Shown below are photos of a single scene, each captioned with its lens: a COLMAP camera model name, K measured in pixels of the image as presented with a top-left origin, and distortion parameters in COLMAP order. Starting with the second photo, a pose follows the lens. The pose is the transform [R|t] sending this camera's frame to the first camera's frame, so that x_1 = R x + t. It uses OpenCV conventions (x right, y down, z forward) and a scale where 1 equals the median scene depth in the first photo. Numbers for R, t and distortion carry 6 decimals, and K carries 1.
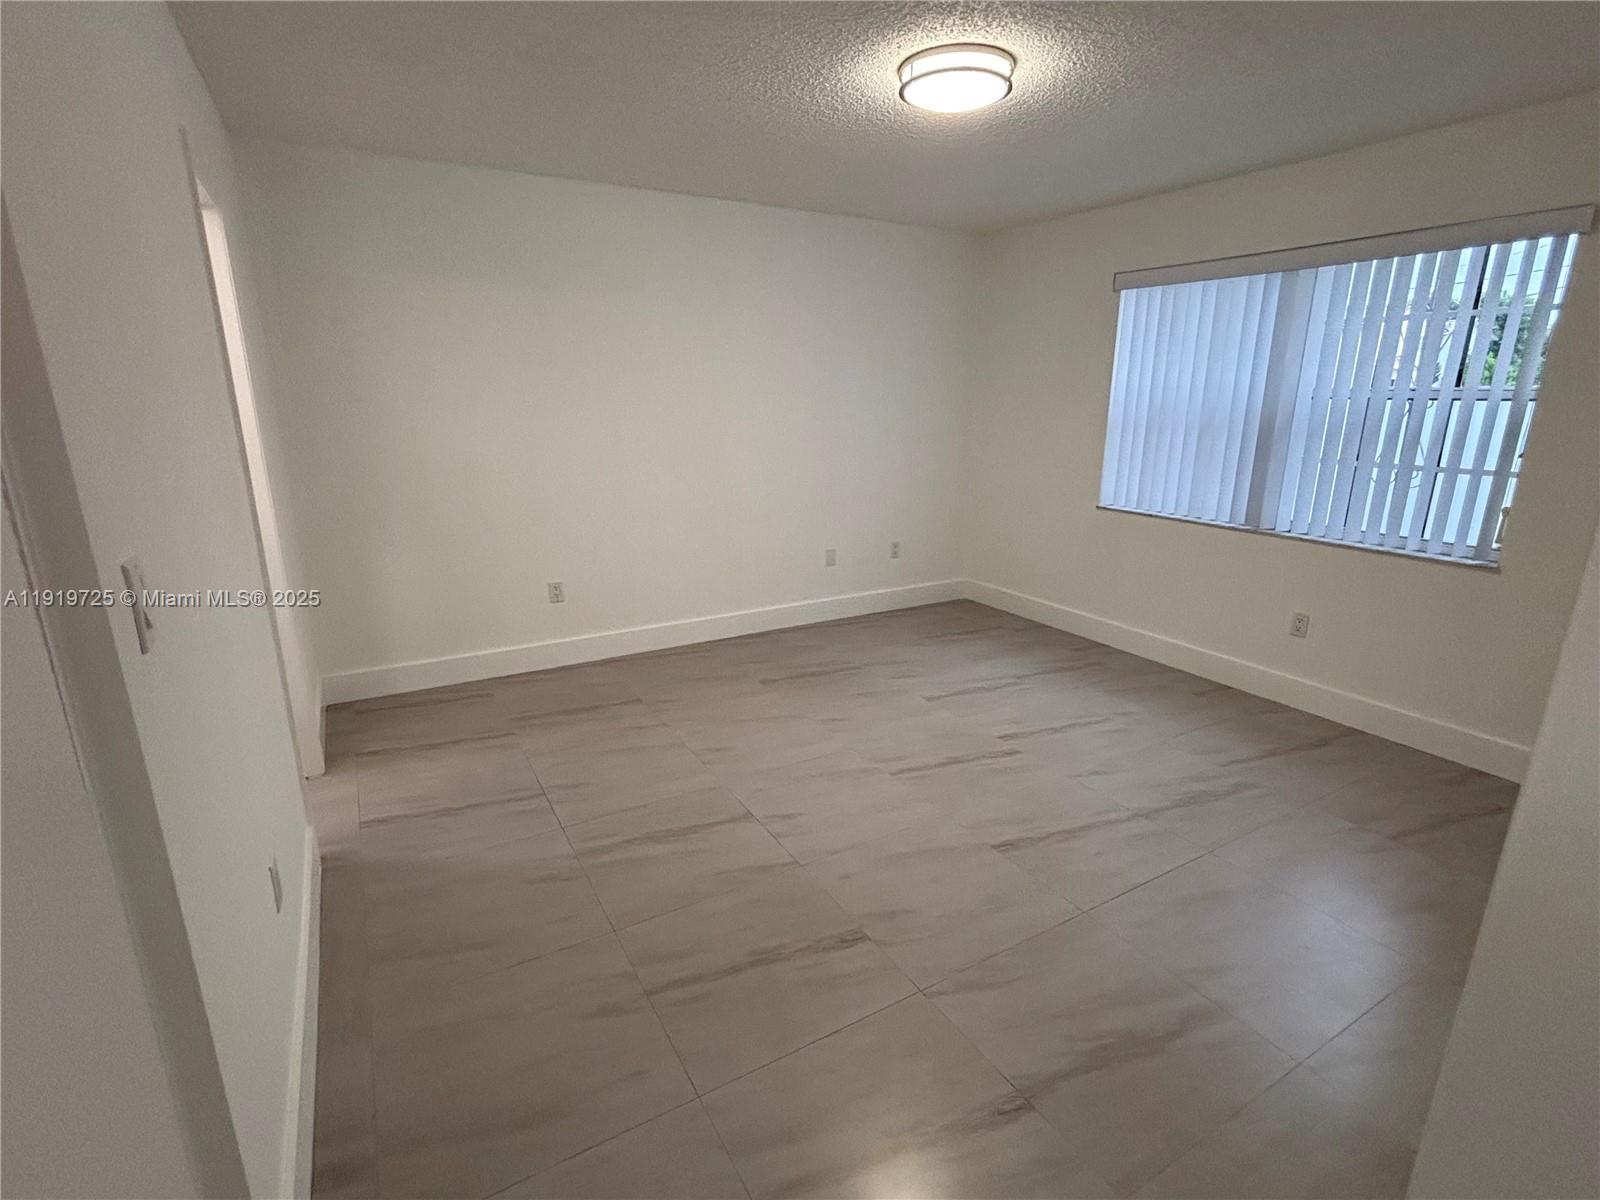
lens RADIAL K [[757.2, 0, 794.3], [0, 757.2, 599.4], [0, 0, 1]] dist [0.002697, -0.000304]
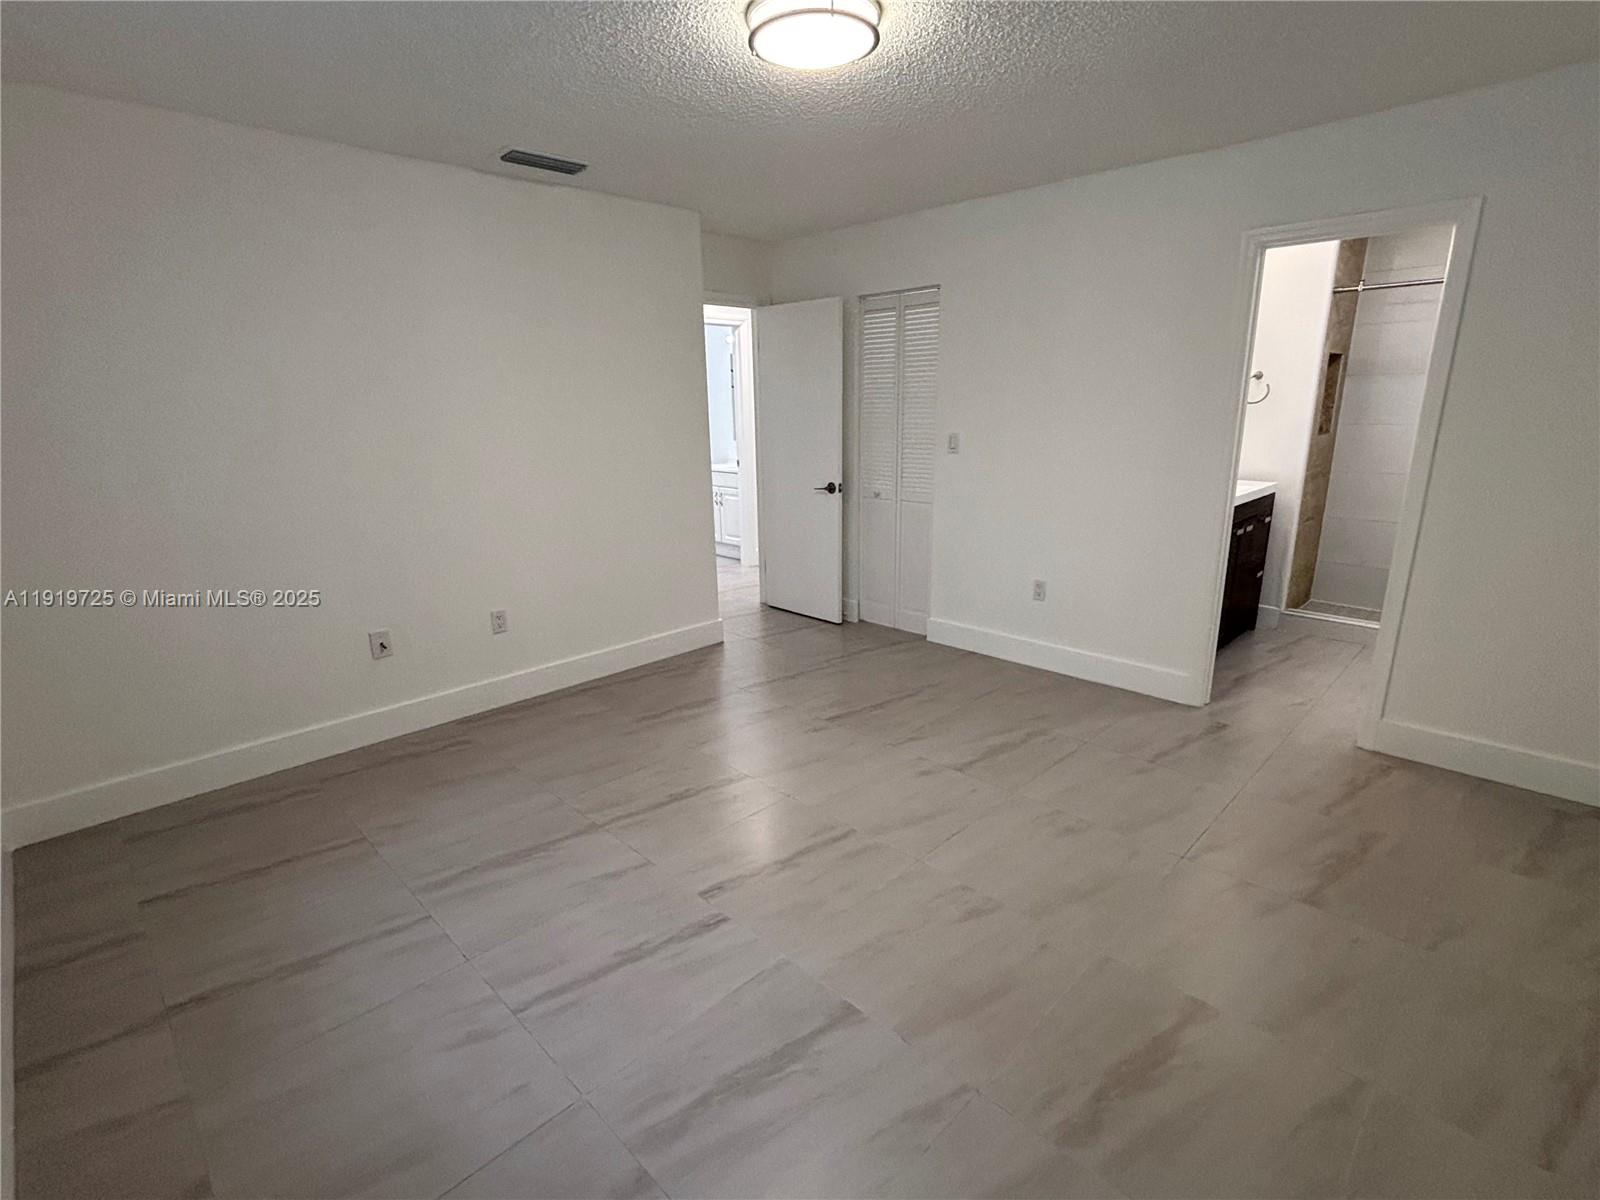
lens RADIAL K [[757.2, 0, 794.3], [0, 757.2, 599.4], [0, 0, 1]] dist [0.002697, -0.000304]
pose [[-0.966997, 0.080161, -0.241849, 0.364077], [-0.050963, 0.869183, 0.491858, -0.406734], [0.249638, 0.487950, -0.836412, 1.492134]]
